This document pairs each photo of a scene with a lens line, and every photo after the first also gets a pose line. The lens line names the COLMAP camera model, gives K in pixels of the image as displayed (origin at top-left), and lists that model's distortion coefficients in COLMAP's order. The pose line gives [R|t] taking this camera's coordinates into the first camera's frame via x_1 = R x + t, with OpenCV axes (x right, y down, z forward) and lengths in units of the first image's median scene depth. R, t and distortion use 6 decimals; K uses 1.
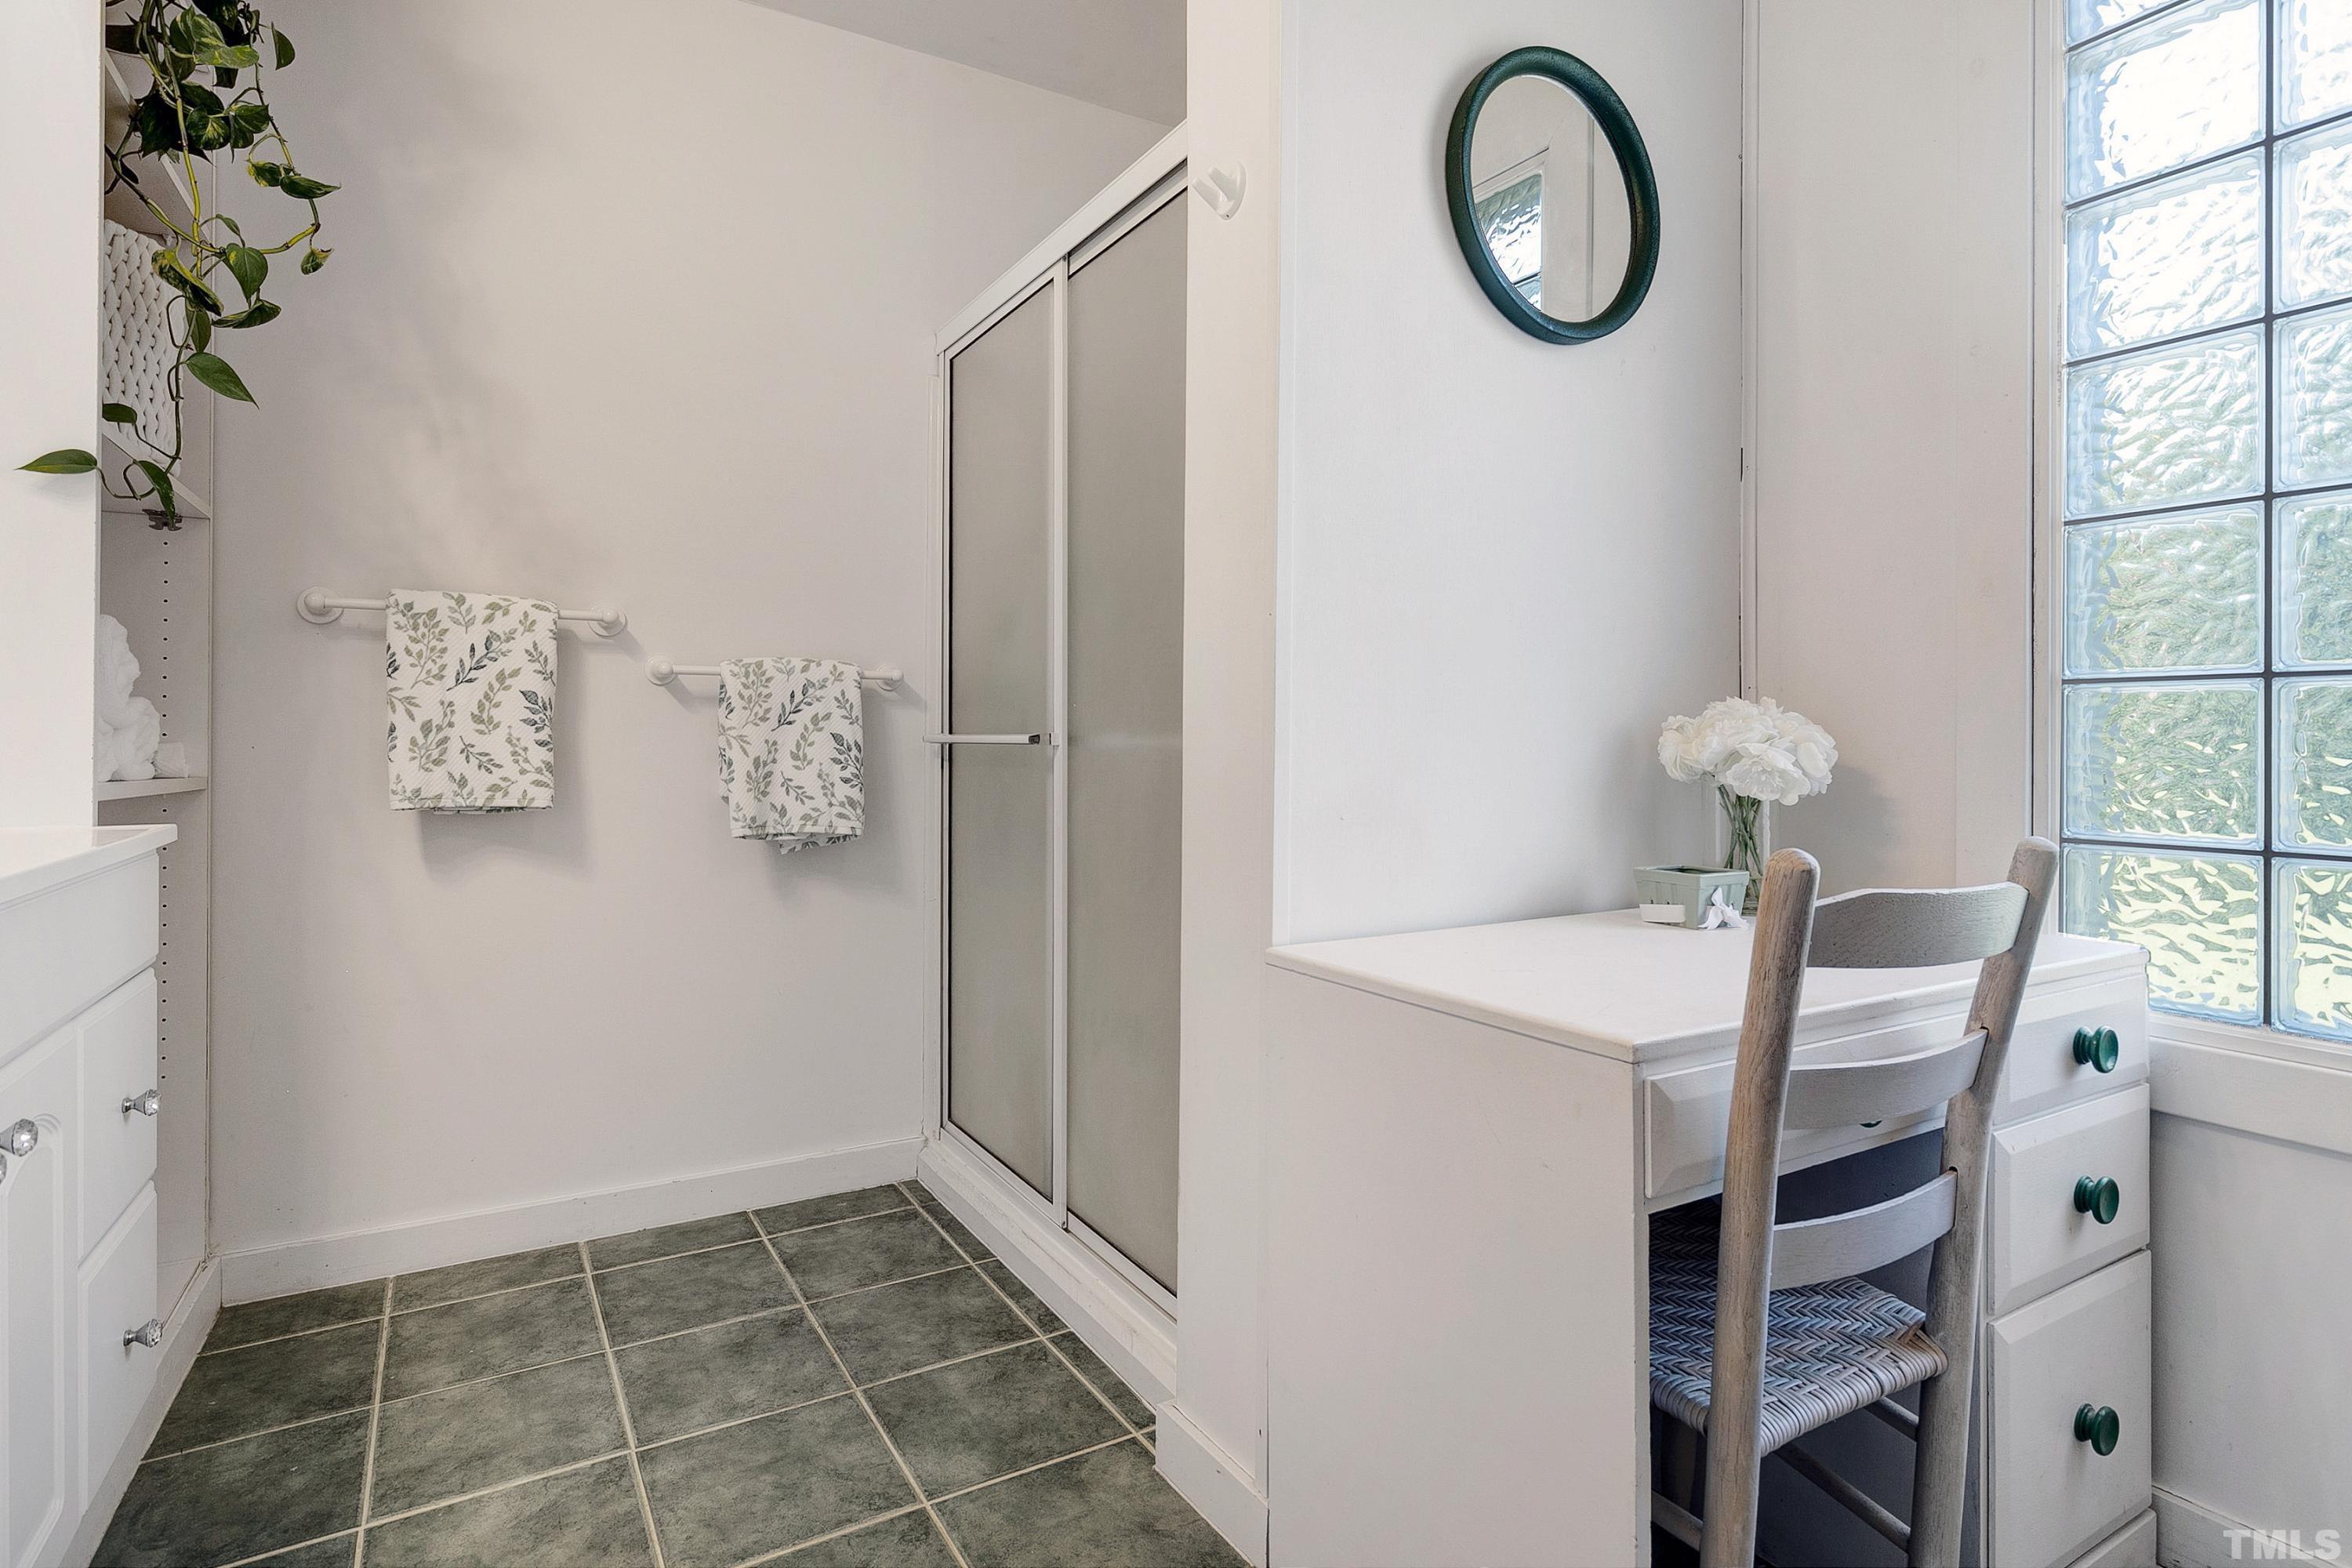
lens RADIAL K [[1251.0, 0, 1258.7], [0, 1251.0, 726.9], [0, 0, 1]] dist [0.000844, 0.000656]
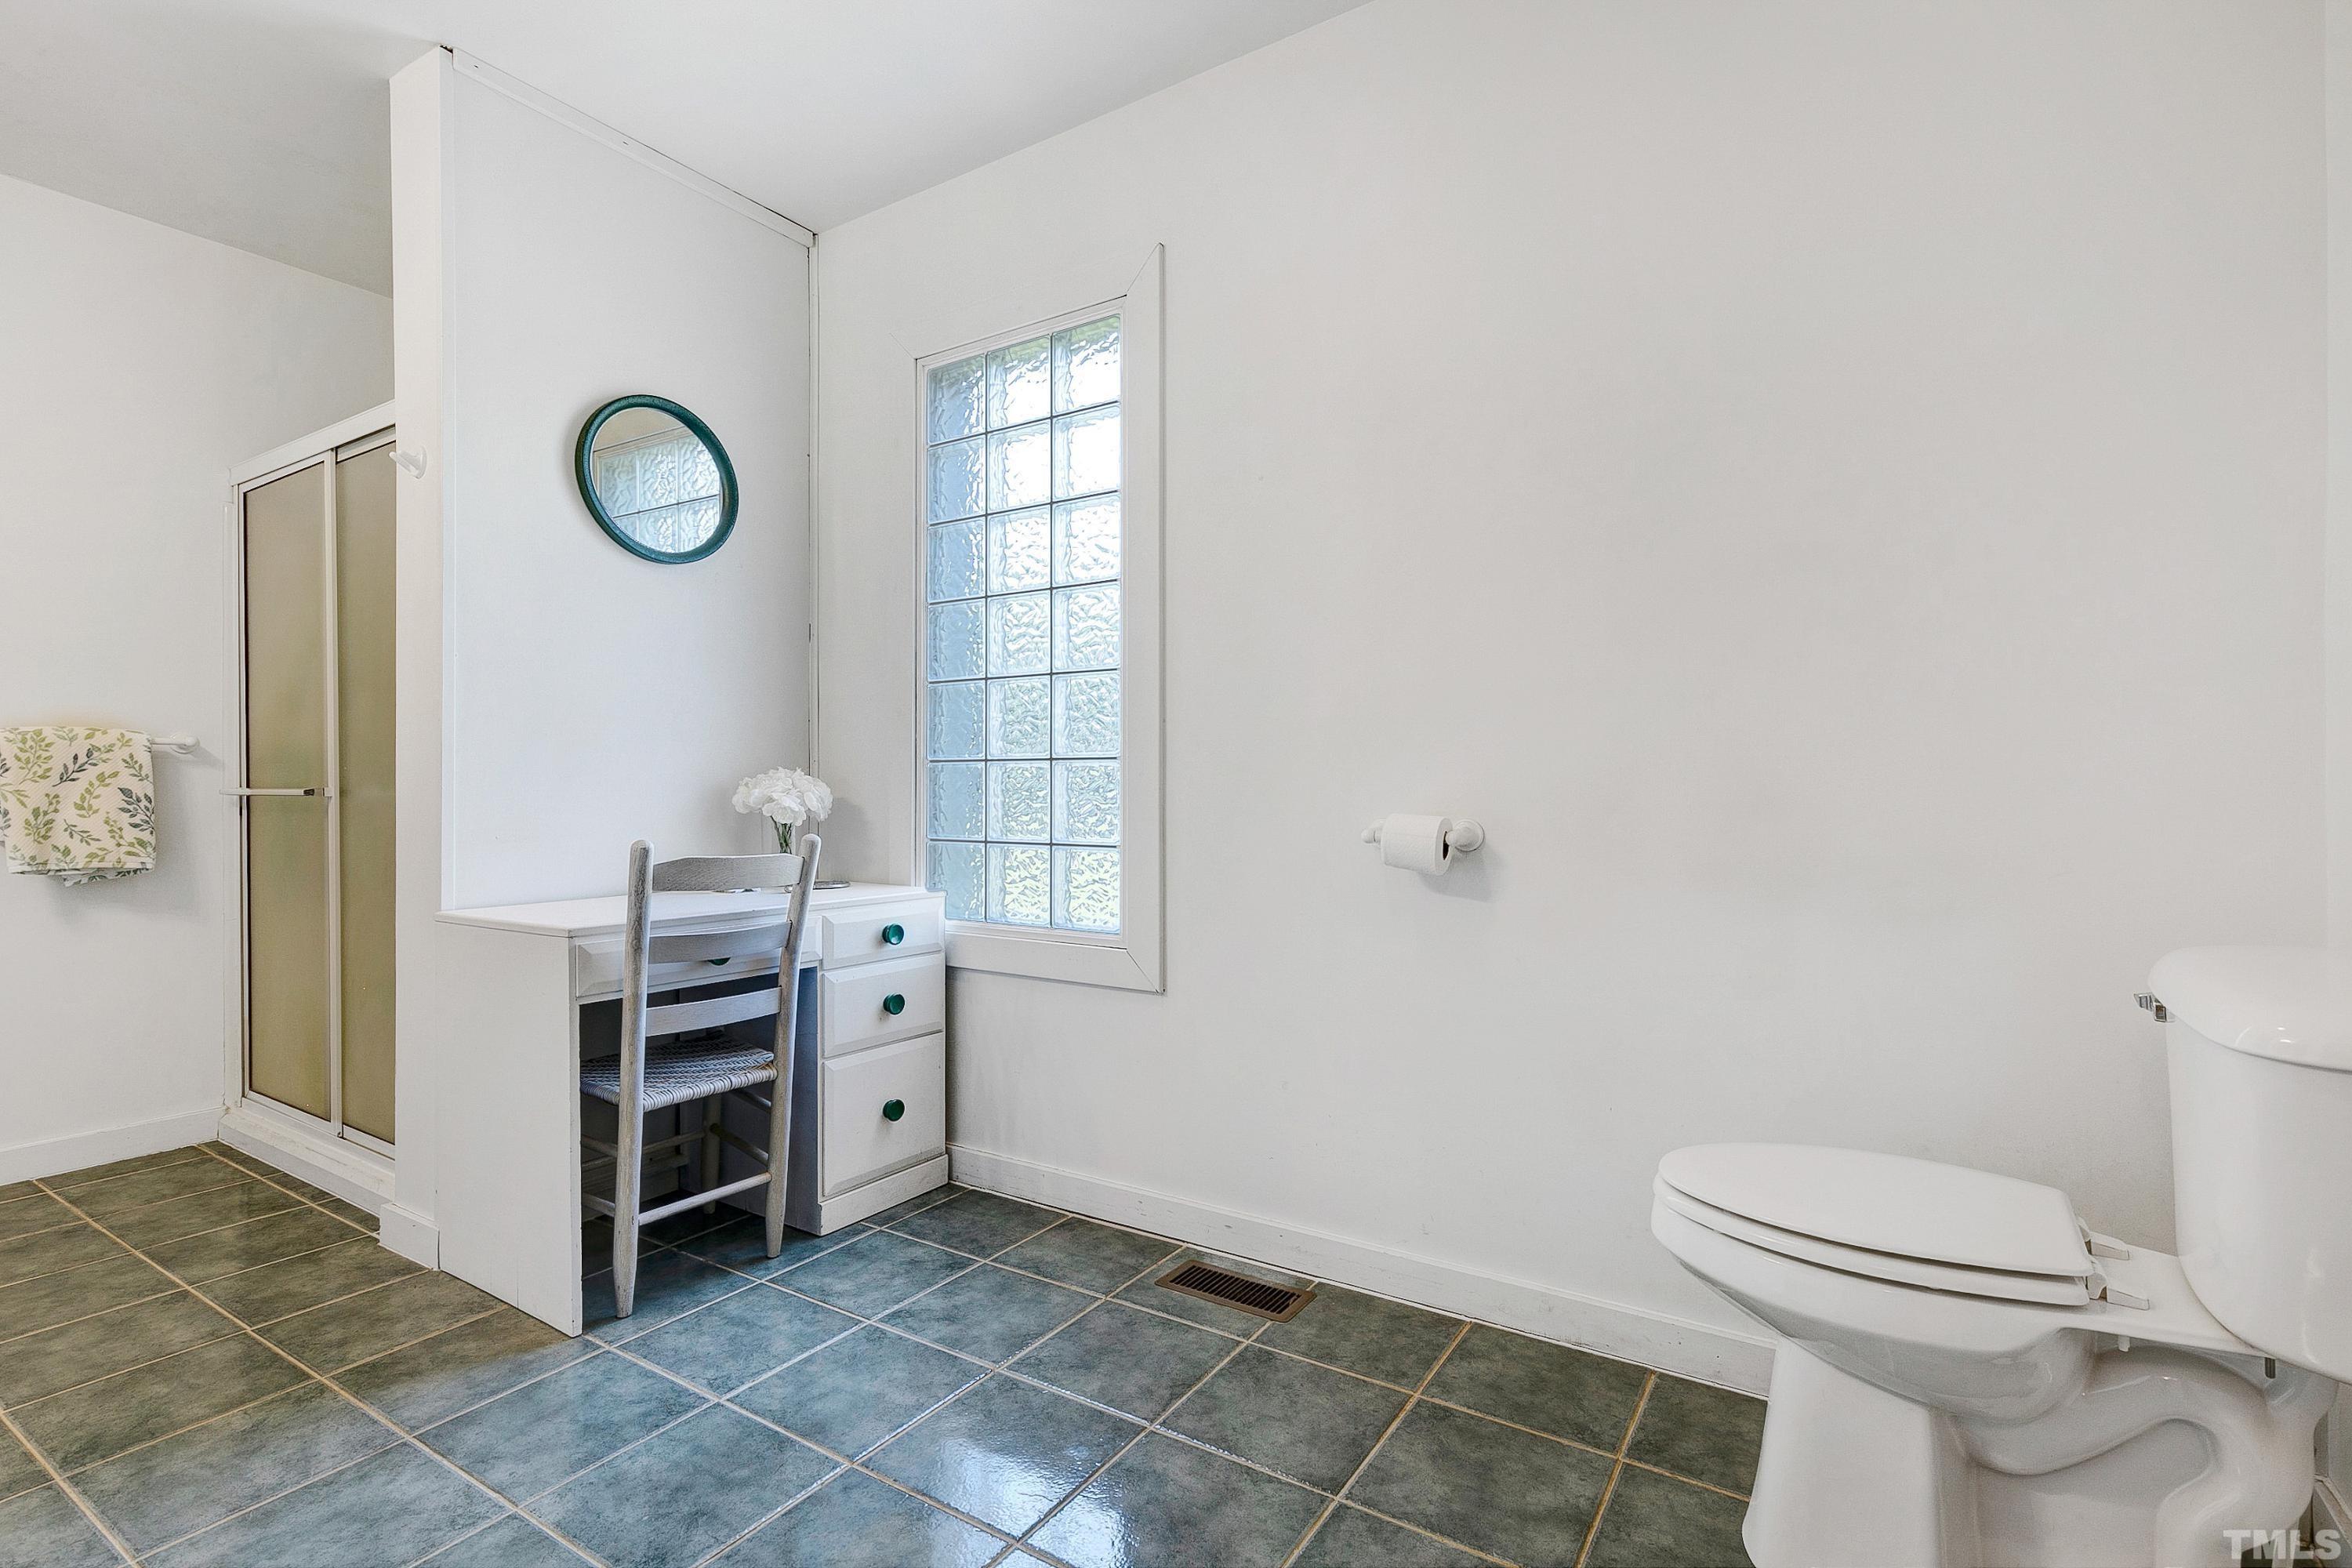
lens RADIAL K [[1094.4, 0, 1242.5], [0, 1094.4, 789.9], [0, 0, 1]] dist [0.007877, -0.000736]
pose [[0.904842, -0.006051, 0.425705, 0.216590], [0.000049, 0.999900, 0.014107, -0.009025], [-0.425748, -0.012744, 0.904752, -0.501190]]
